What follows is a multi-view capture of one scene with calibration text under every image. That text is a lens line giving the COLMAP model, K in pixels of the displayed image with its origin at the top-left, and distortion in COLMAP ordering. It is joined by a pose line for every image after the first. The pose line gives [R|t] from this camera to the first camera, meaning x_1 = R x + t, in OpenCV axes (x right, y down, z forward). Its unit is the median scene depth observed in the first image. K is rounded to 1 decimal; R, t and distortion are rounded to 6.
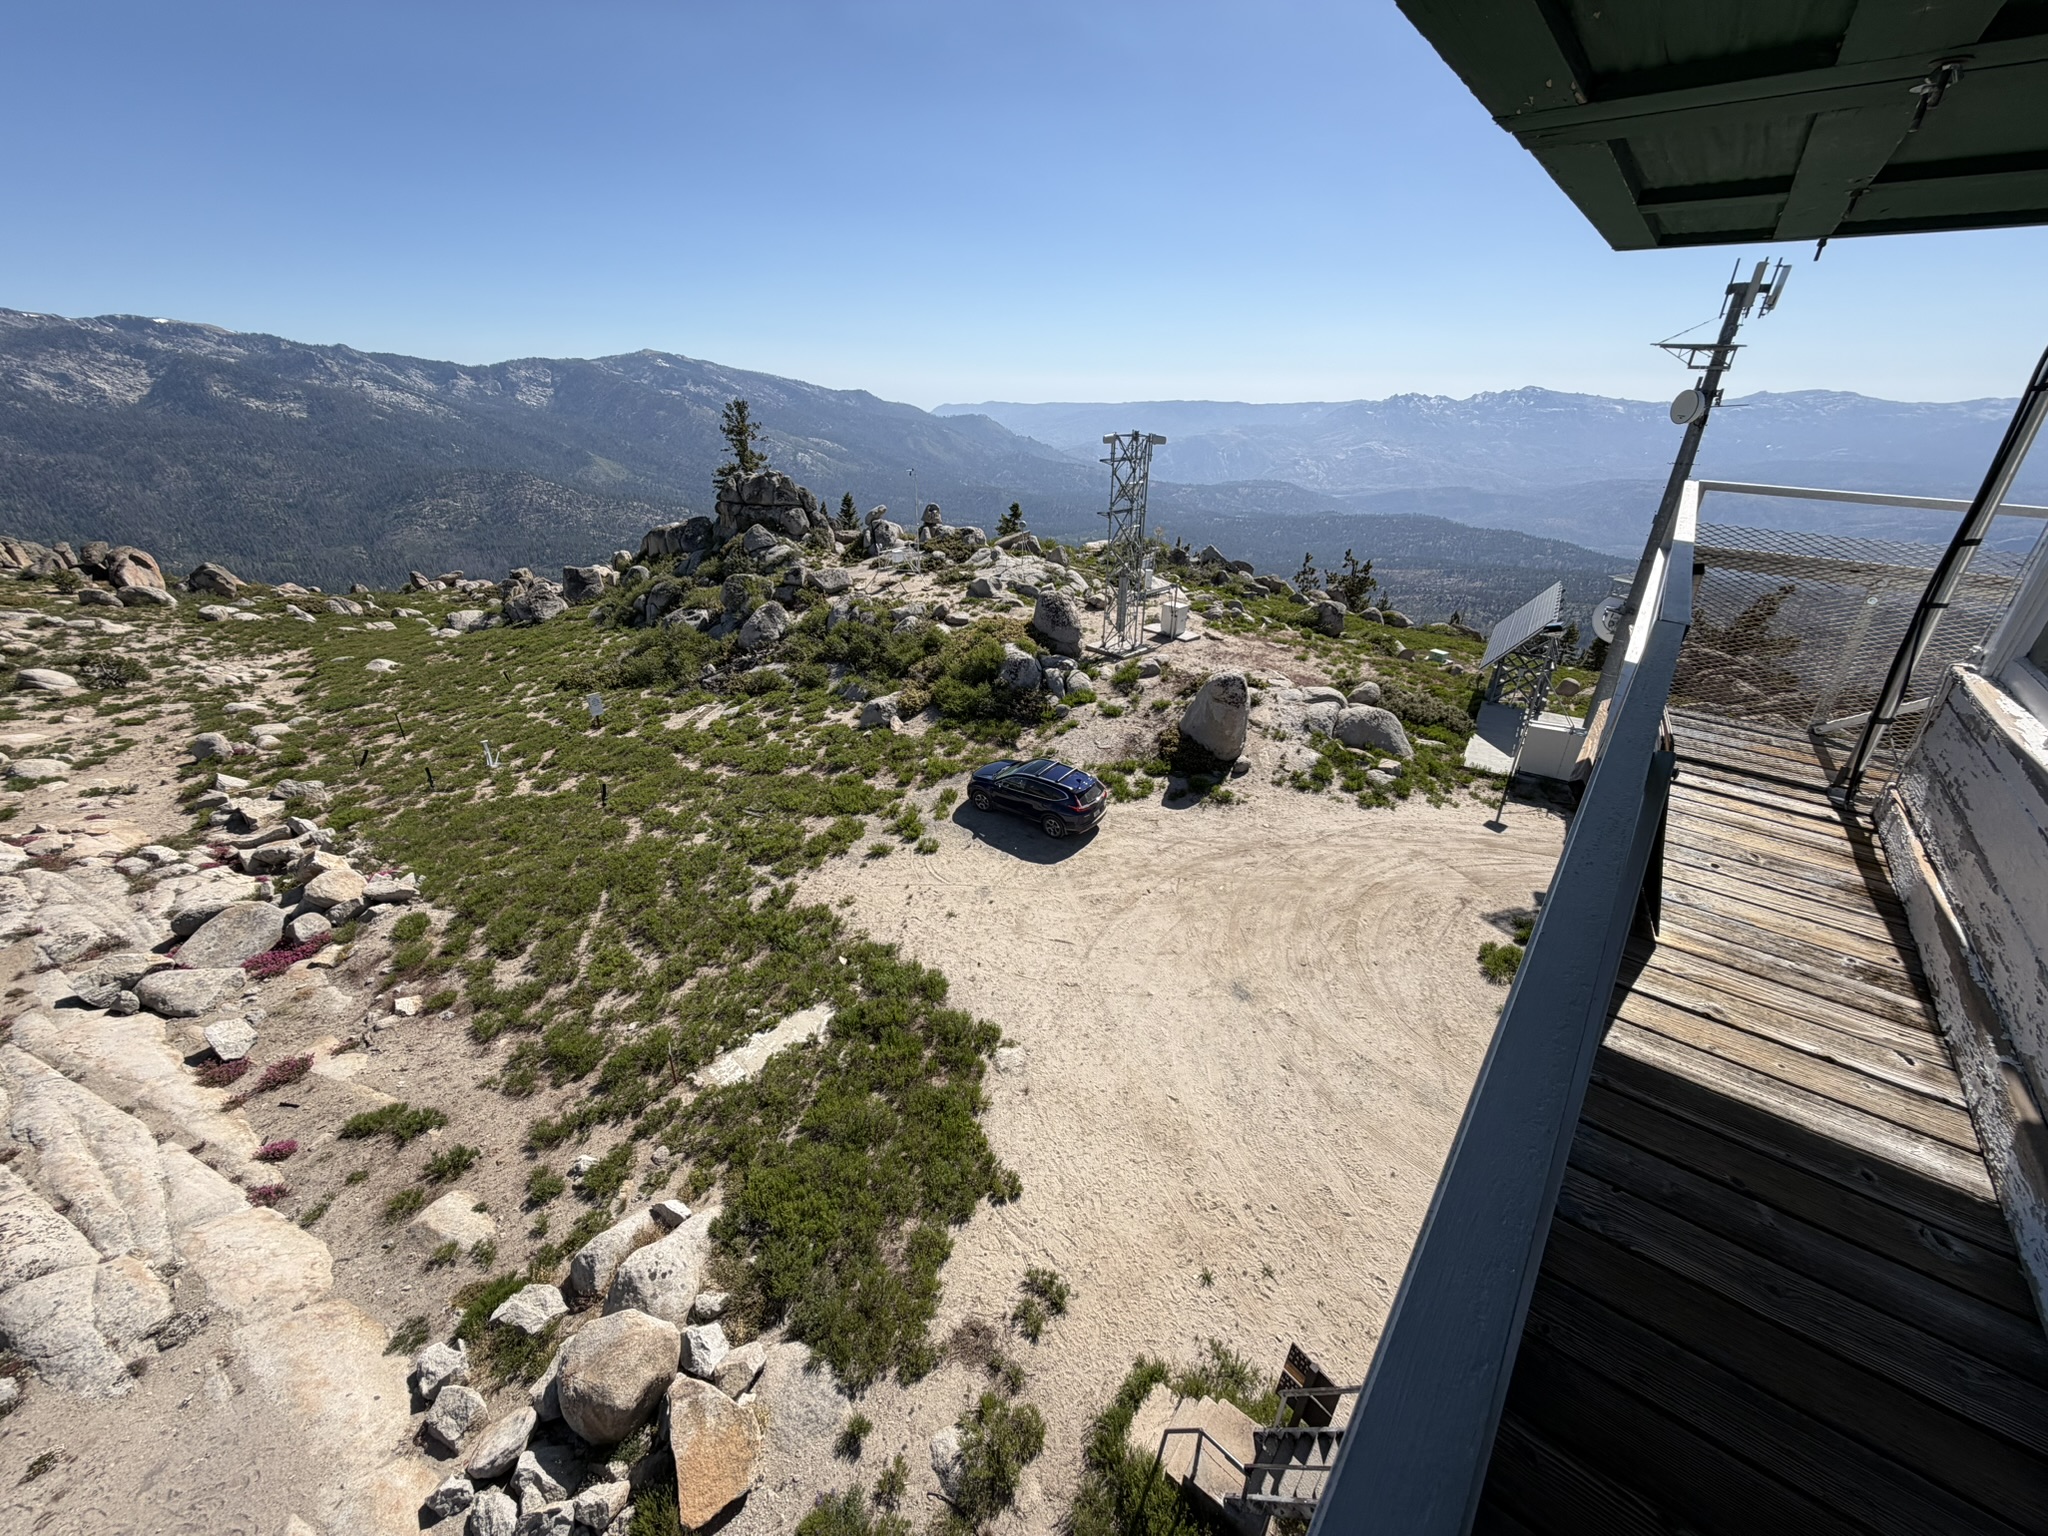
lens RADIAL K [[816.7, 0, 1024.0], [0, 816.7, 762.8], [0, 0, 1]] dist [0.000168, 0.000027]
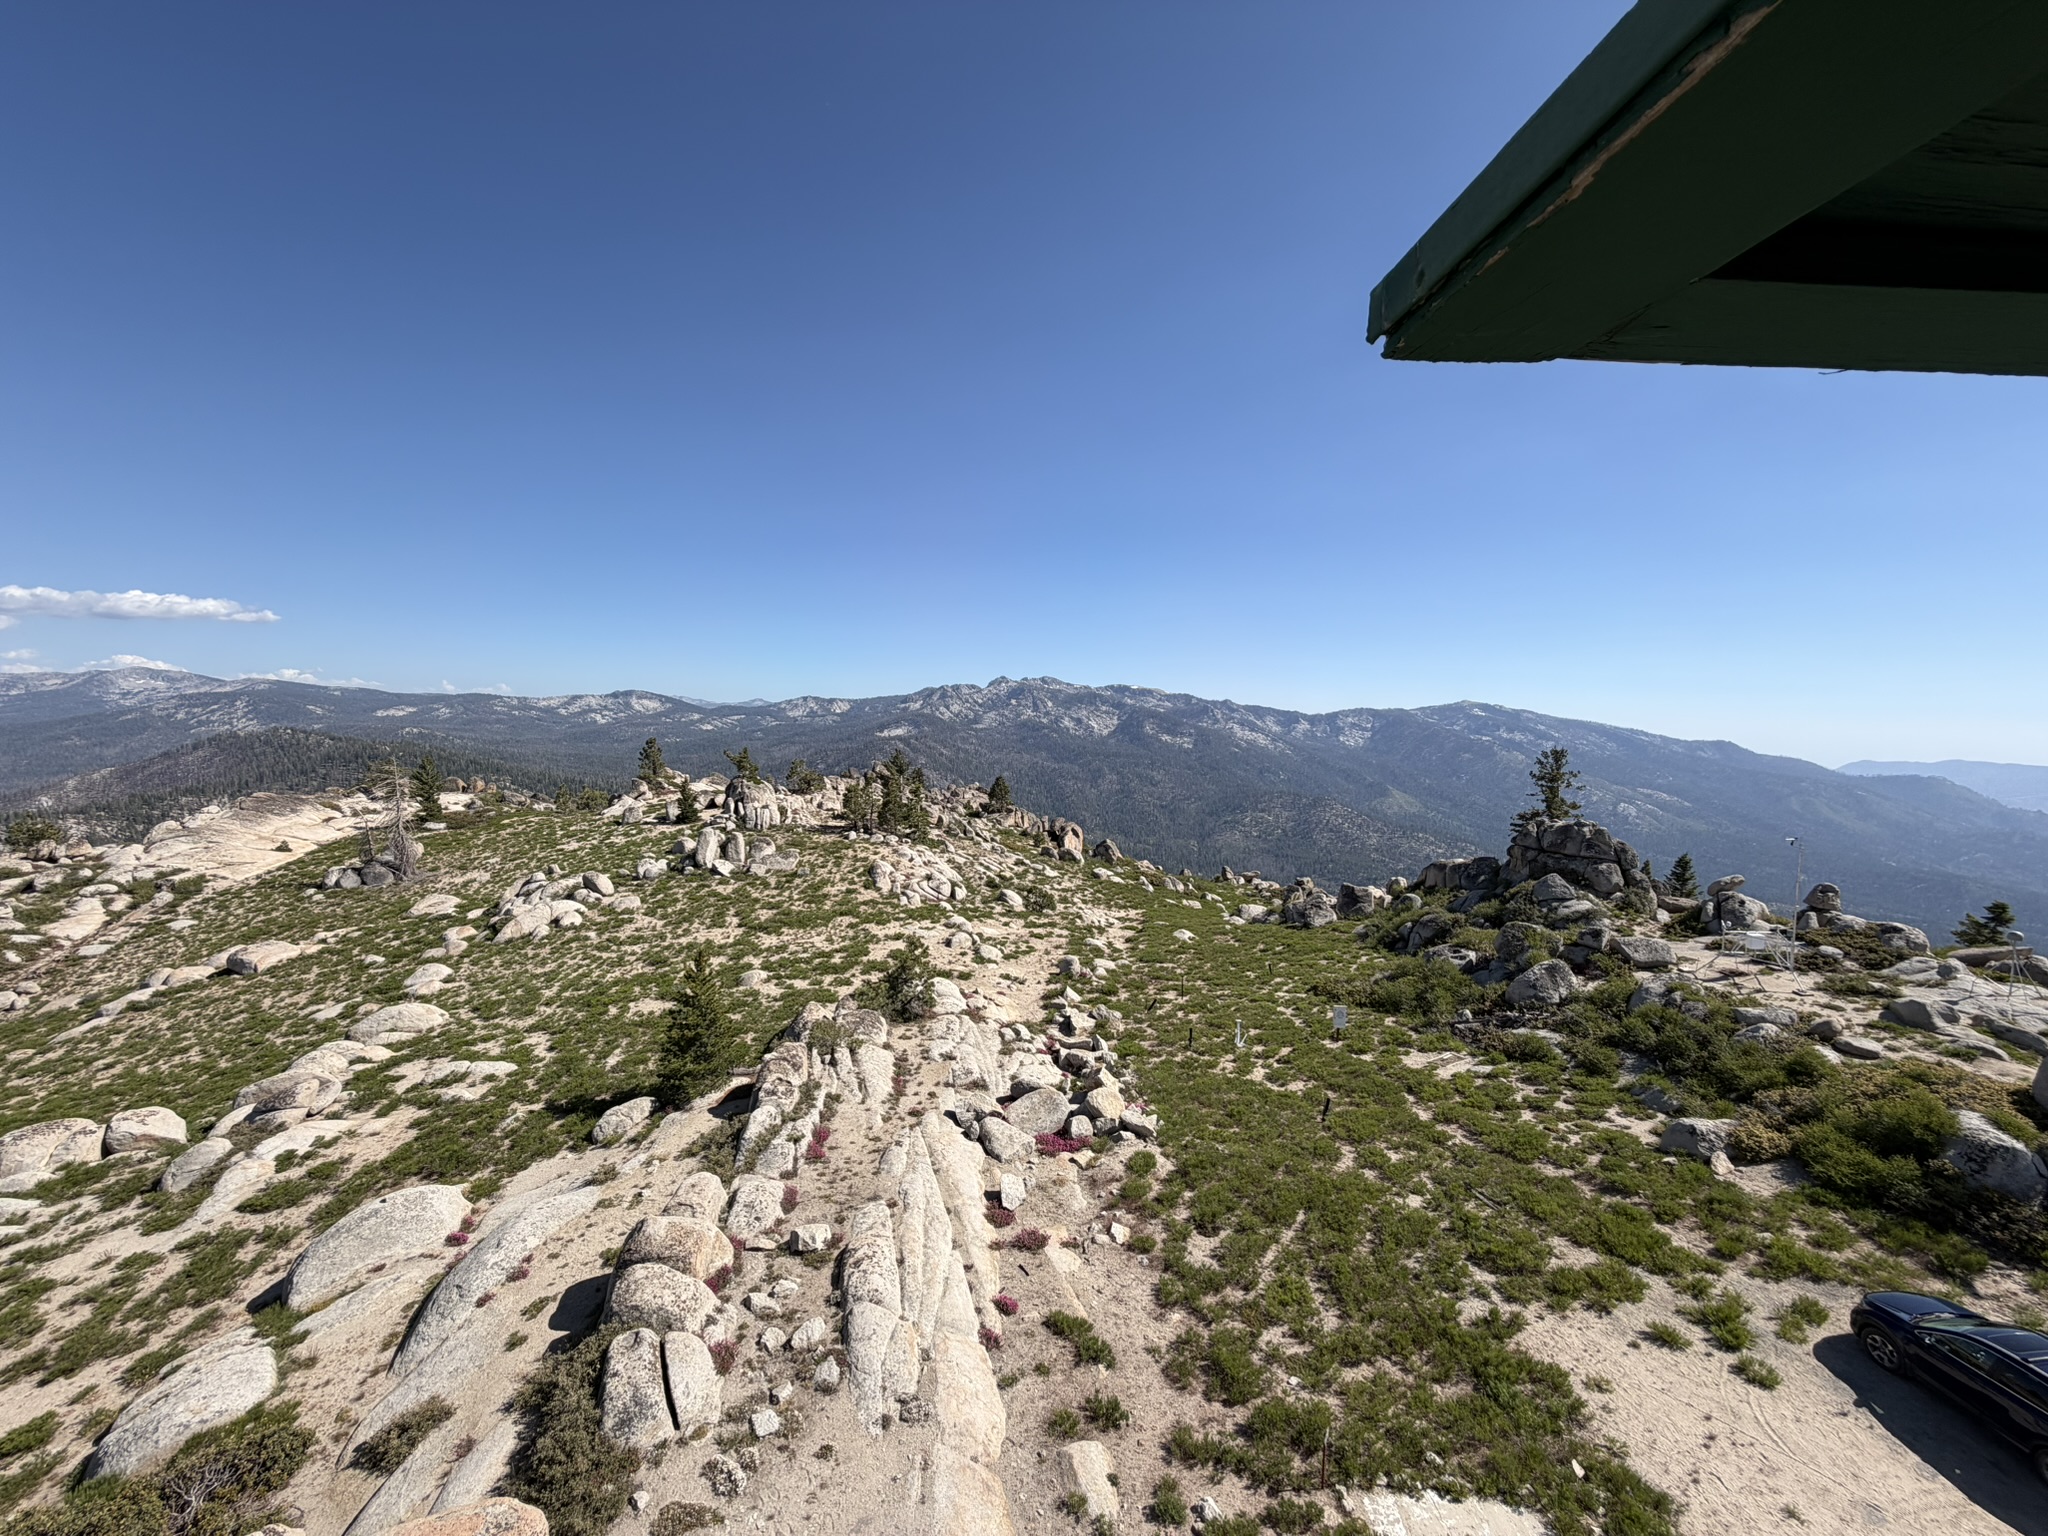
lens RADIAL K [[816.7, 0, 1014.5], [0, 816.7, 760.2], [0, 0, 1]] dist [0.000168, 0.000027]
pose [[0.625926, 0.046280, -0.778508, -0.001118], [-0.343221, 0.912716, -0.221694, 0.001611], [0.700297, 0.405965, 0.587177, -0.014832]]
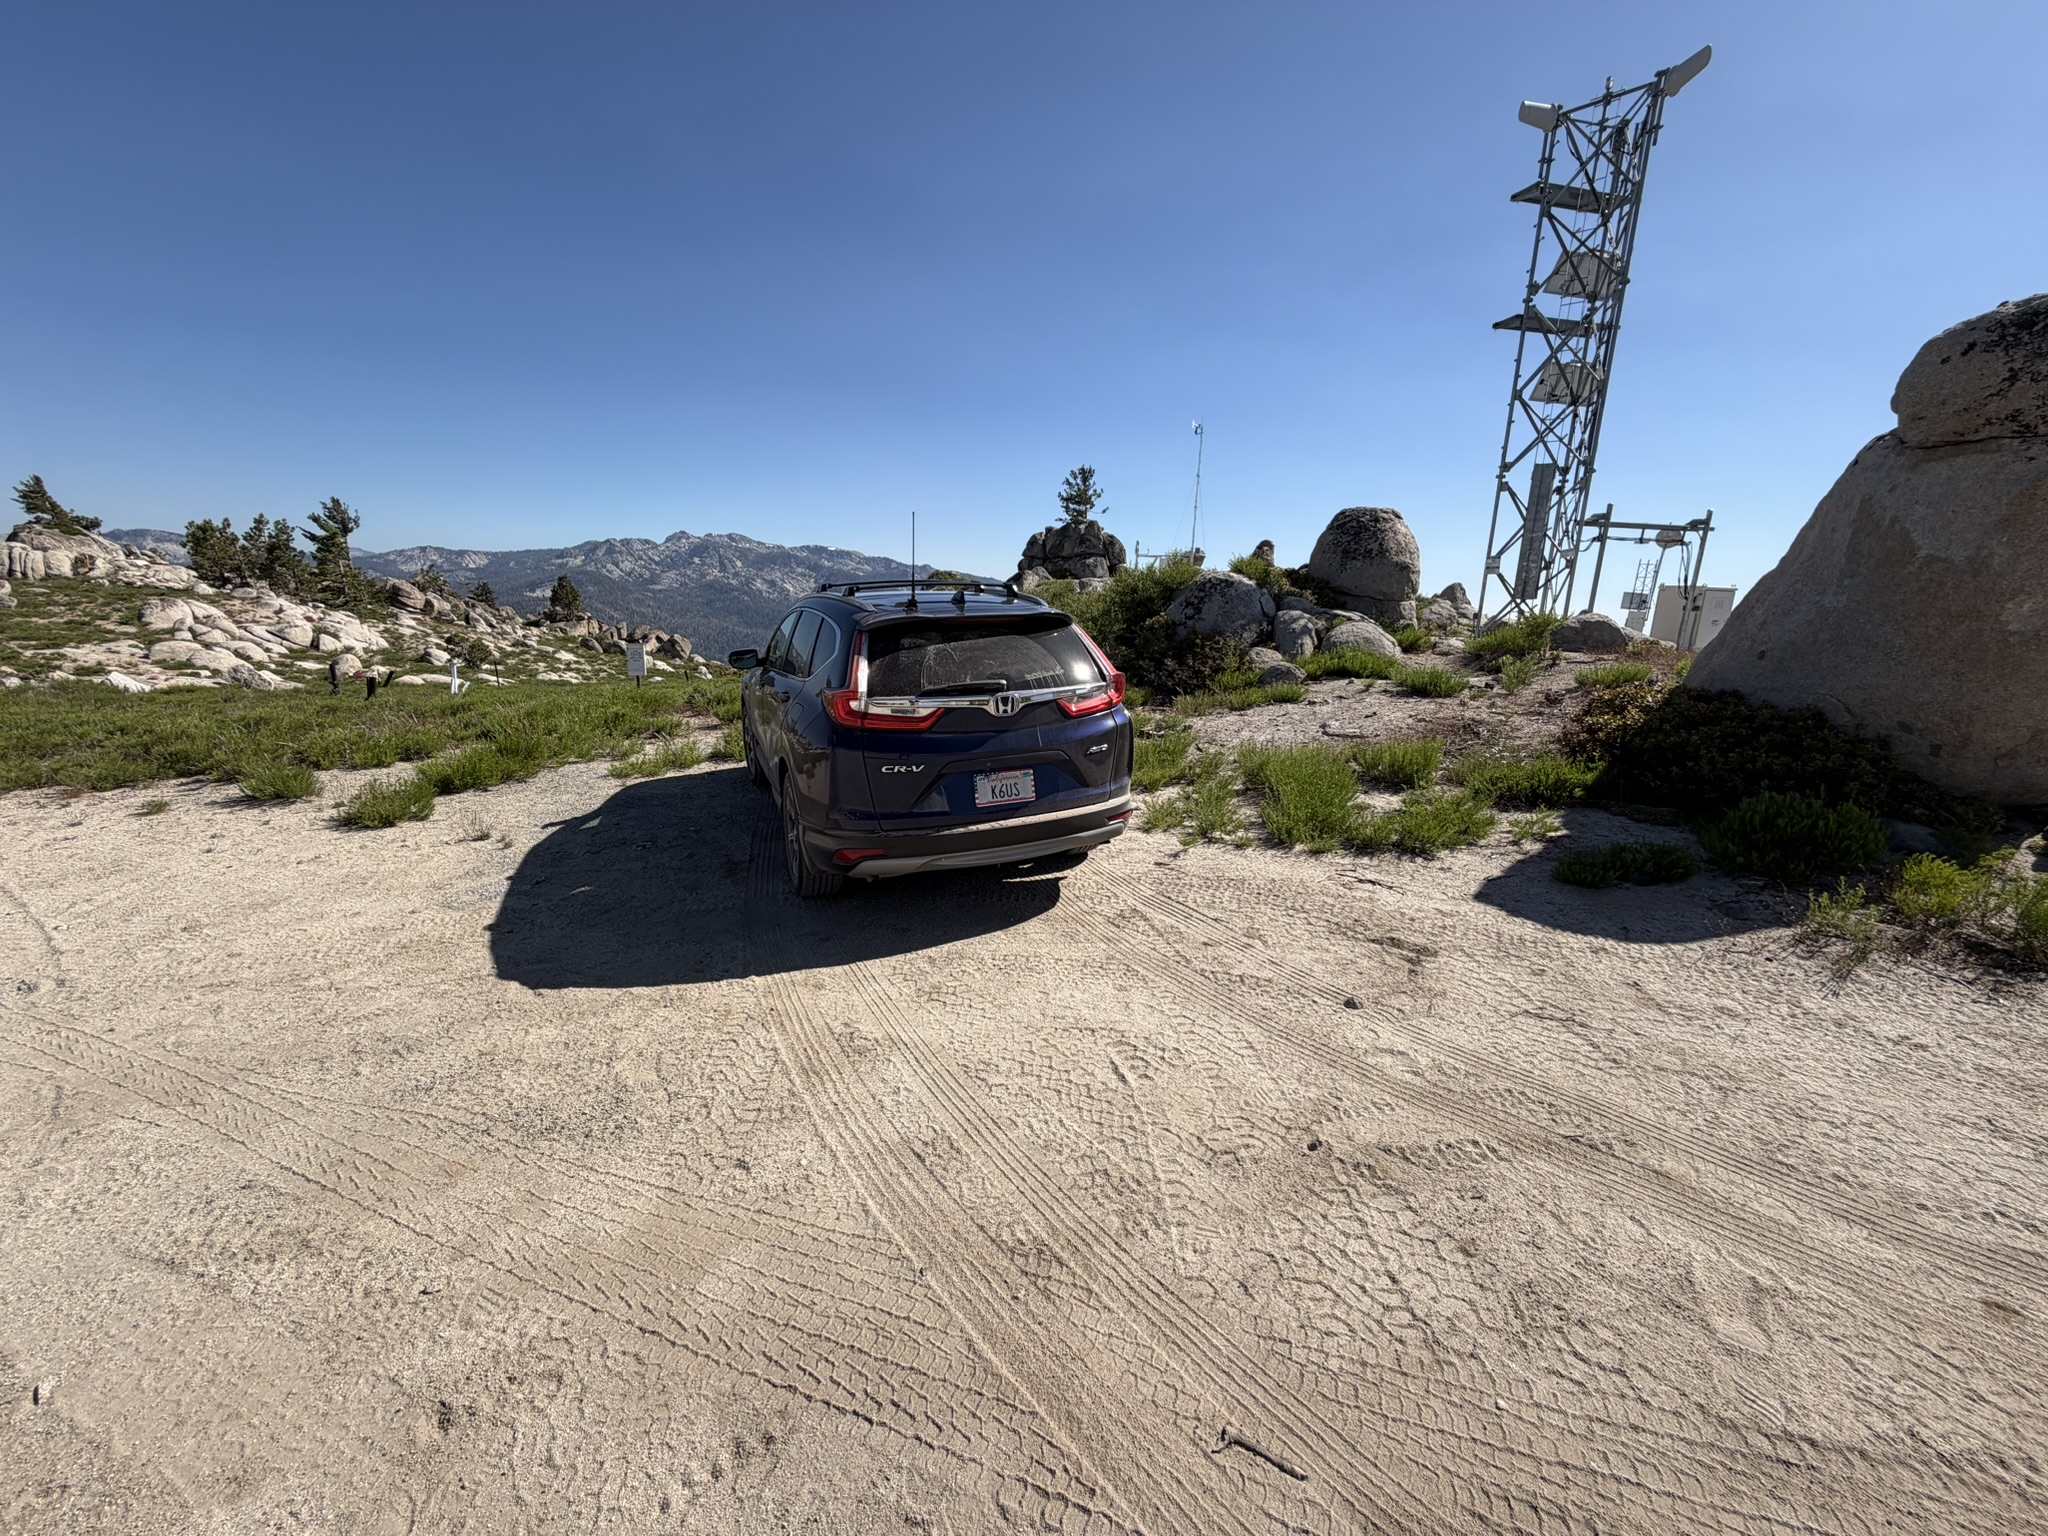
lens RADIAL K [[816.7, 0, 1024.3], [0, 816.7, 763.2], [0, 0, 1]] dist [0.000168, 0.000027]
pose [[0.862626, 0.129070, -0.489099, 0.148964], [-0.243969, 0.953166, -0.178755, 0.072952], [0.443121, 0.273524, 0.853715, 0.735021]]
